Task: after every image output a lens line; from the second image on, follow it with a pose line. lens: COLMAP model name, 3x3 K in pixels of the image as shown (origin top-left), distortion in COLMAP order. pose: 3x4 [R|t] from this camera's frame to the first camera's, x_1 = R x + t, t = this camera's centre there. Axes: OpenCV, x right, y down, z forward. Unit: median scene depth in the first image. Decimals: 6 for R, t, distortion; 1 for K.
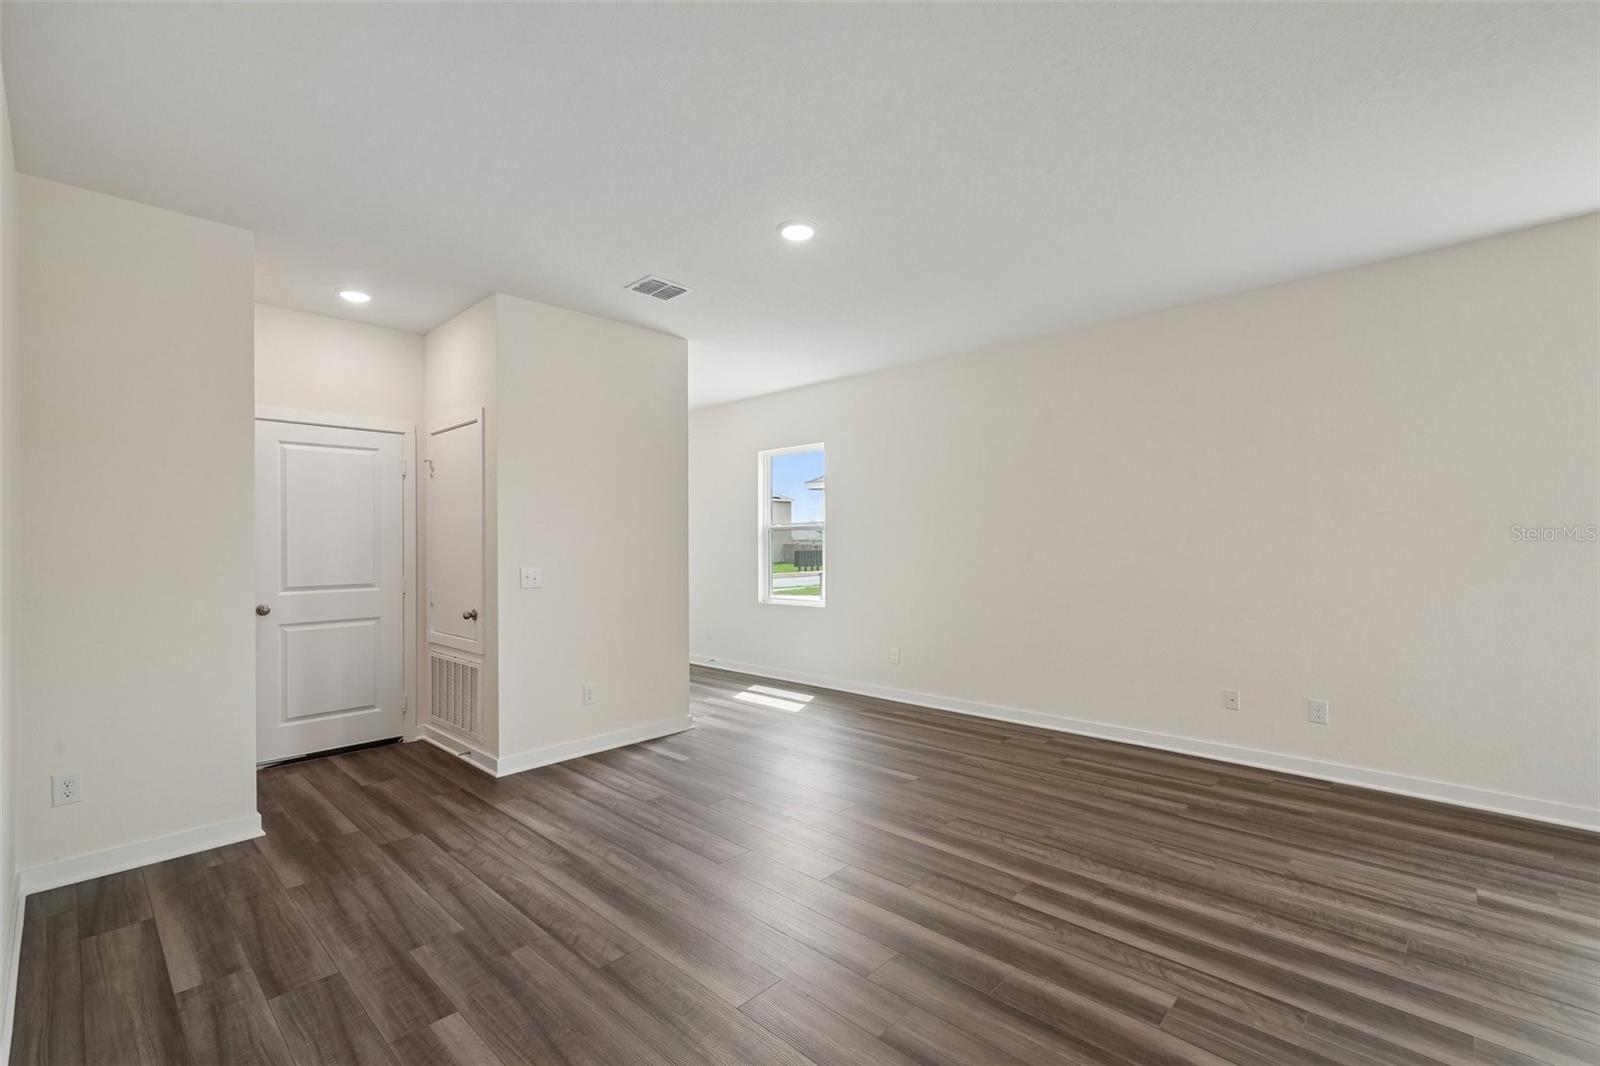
lens RADIAL K [[701.0, 0, 798.6], [0, 701.0, 548.5], [0, 0, 1]] dist [-0.000852, 0.005395]
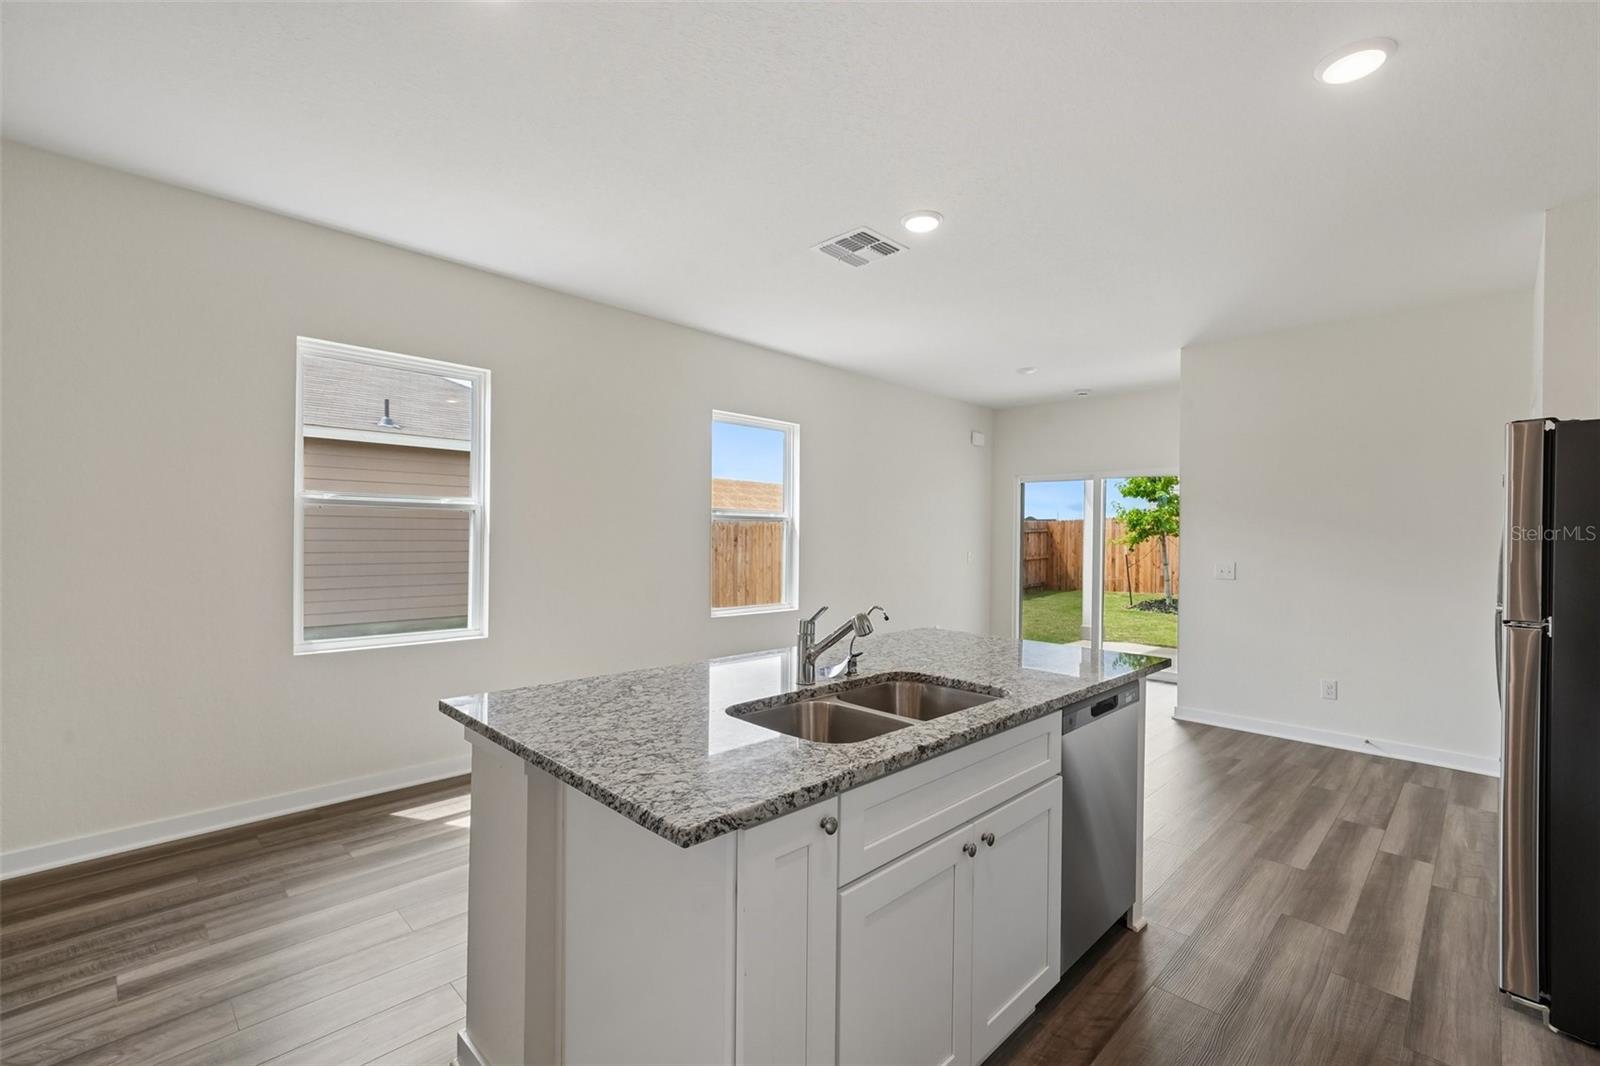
lens RADIAL K [[700.0, 0, 800.0], [0, 700.0, 533.0], [0, 0, 1]] dist [0.001103, 0.006632]
pose [[0.016748, 0.009401, 0.999816, 0.164295], [-0.002531, 0.999953, -0.009360, -0.005030], [-0.999857, -0.002374, 0.016771, 0.206461]]
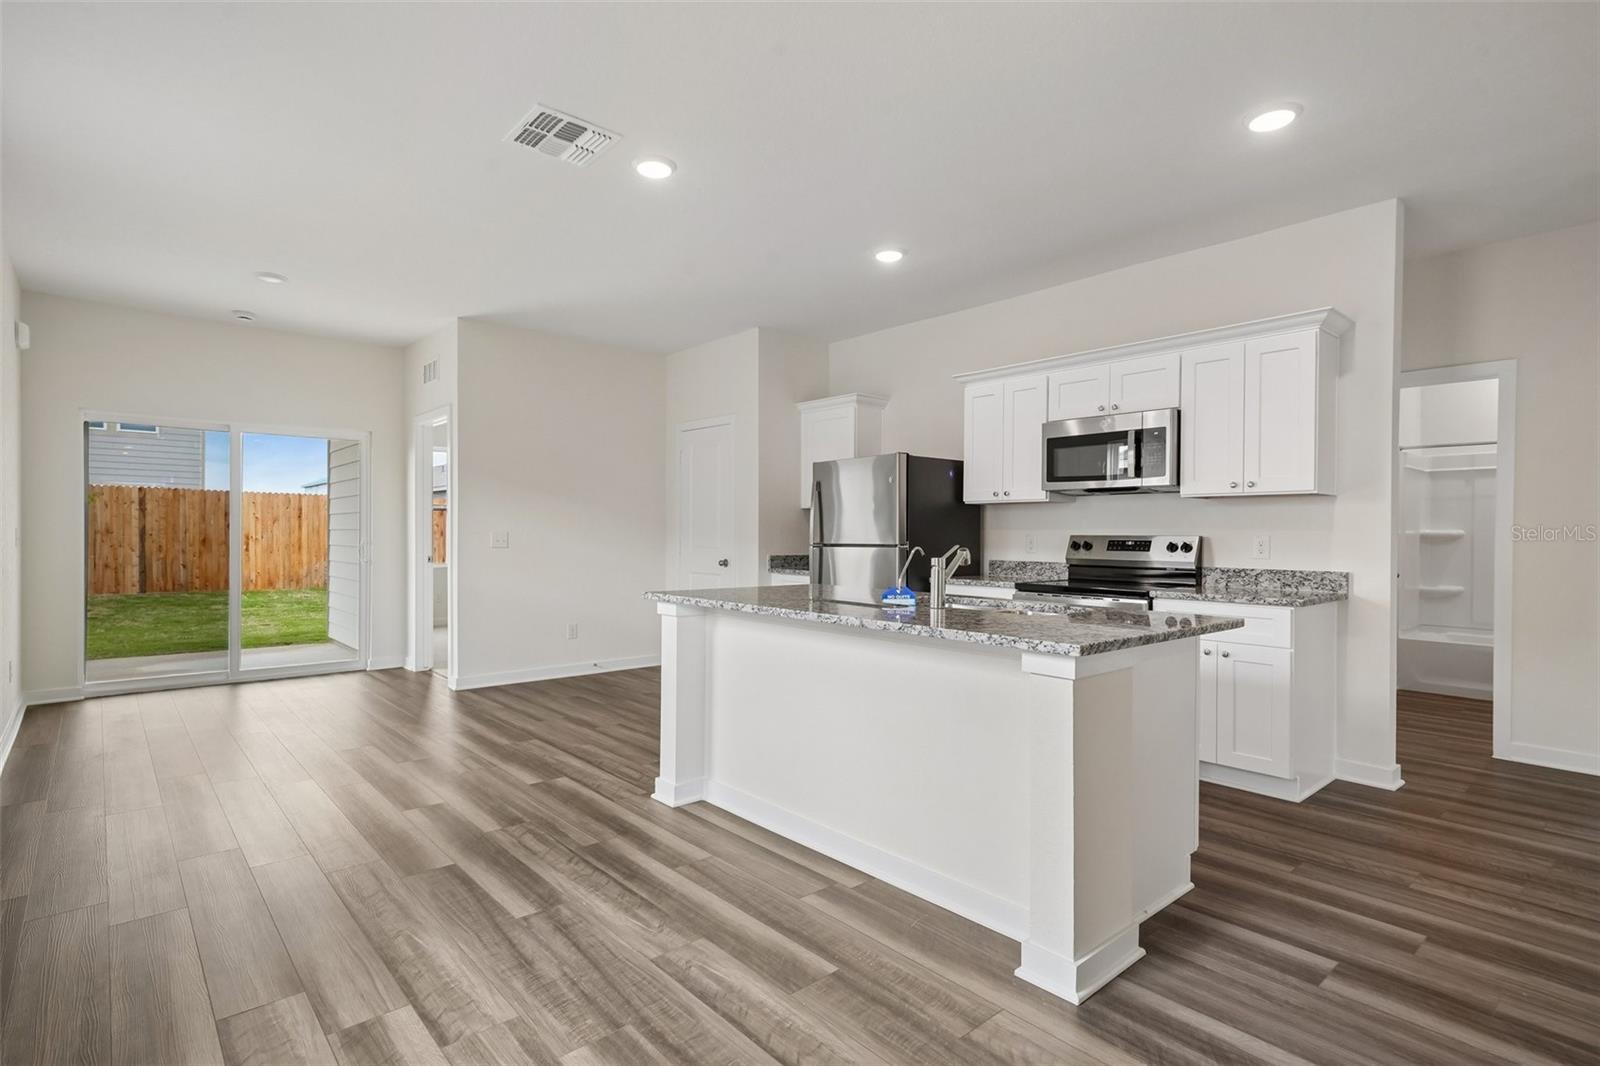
lens RADIAL K [[781.2, 0, 803.3], [0, 781.2, 539.4], [0, 0, 1]] dist [0.019561, -0.000124]
pose [[-0.996712, 0.000045, 0.081028, 0.933500], [0.001383, 0.999863, 0.016468, 0.032997], [-0.081016, 0.016526, -0.996576, 1.188407]]
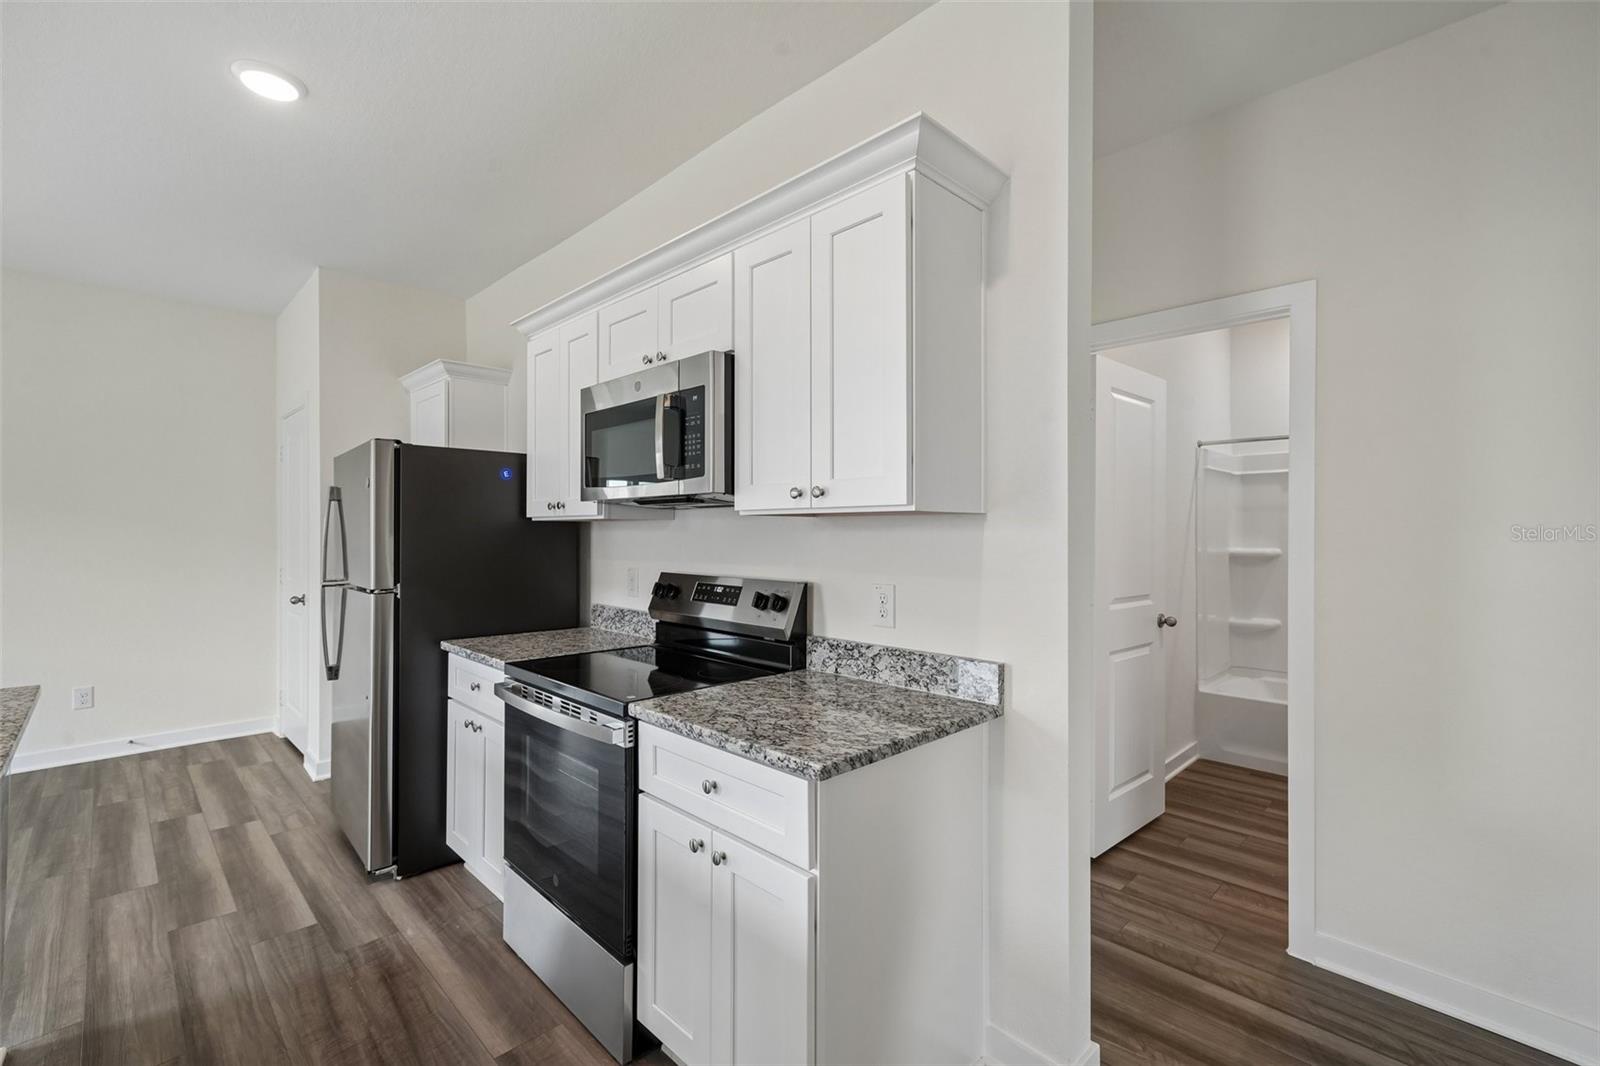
lens RADIAL K [[700.0, 0, 800.0], [0, 700.0, 533.0], [0, 0, 1]] dist [0.001103, 0.006632]
pose [[-0.999659, 0.004904, 0.025649, 0.296679], [0.005127, 0.999949, 0.008649, -0.006299], [-0.025605, 0.008777, -0.999634, 0.412282]]
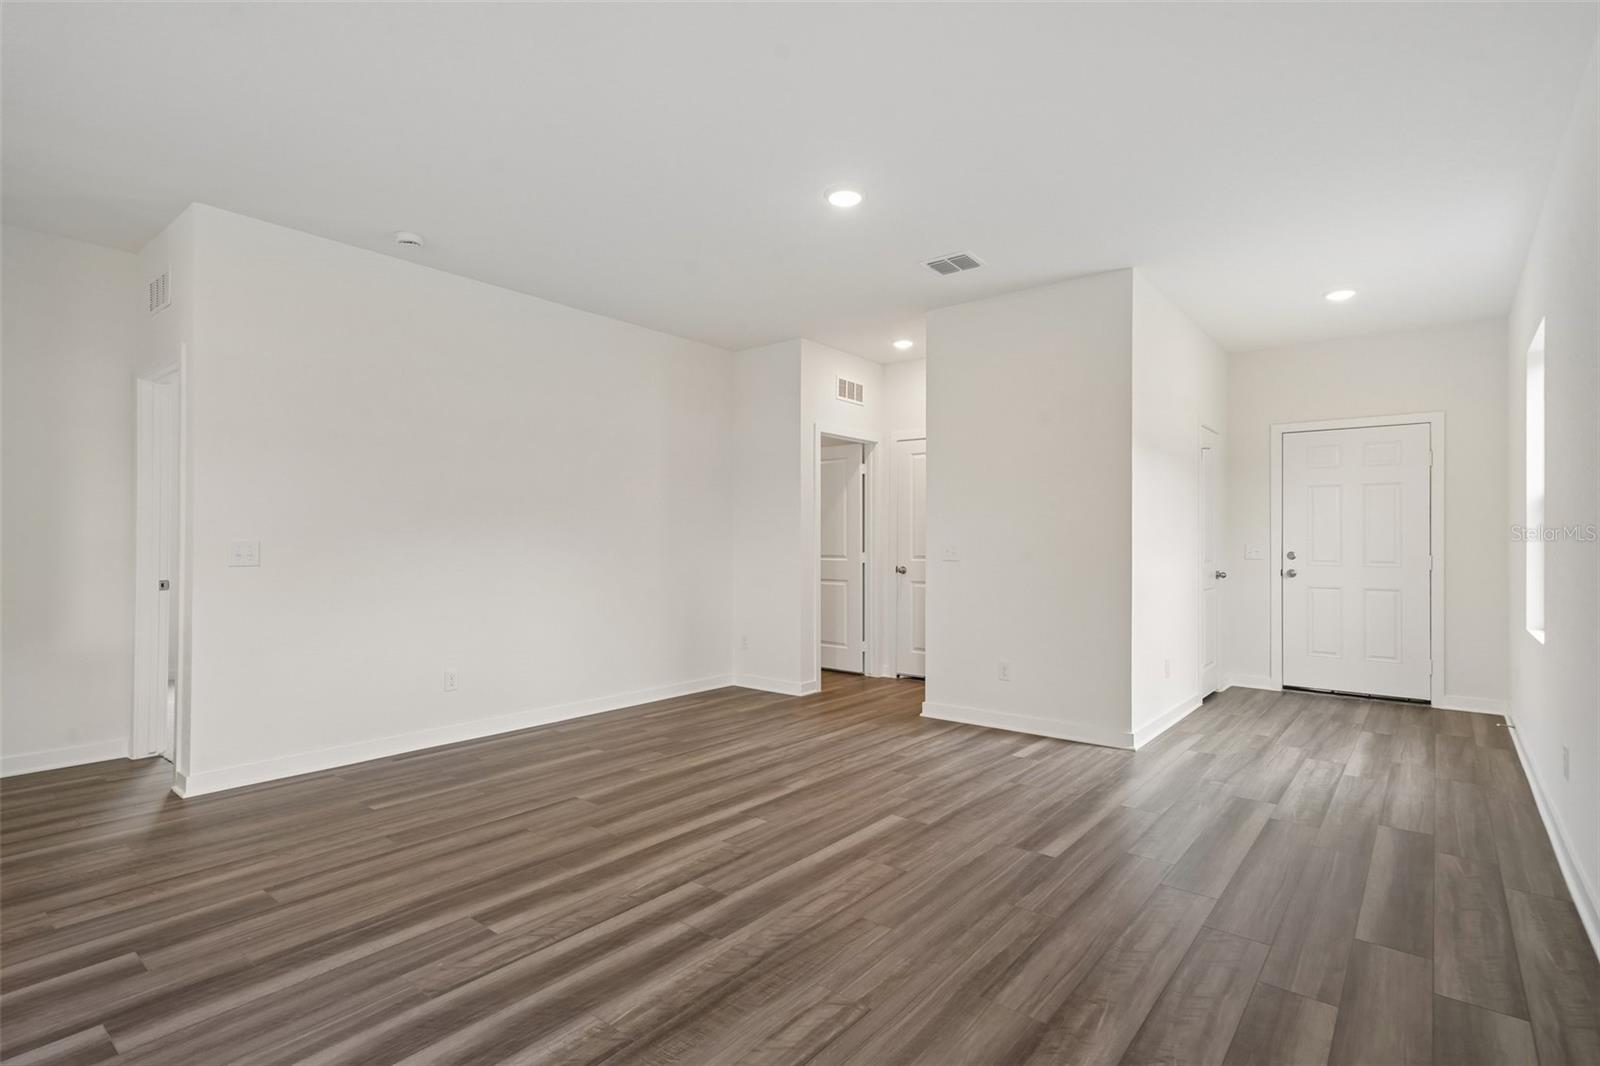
lens RADIAL K [[781.2, 0, 803.3], [0, 781.2, 539.4], [0, 0, 1]] dist [0.019561, -0.000124]
pose [[0.082861, 0.002984, -0.996557, 1.197362], [-0.013840, 0.999903, 0.001844, 0.033731], [0.996465, 0.013639, 0.082894, 0.929056]]
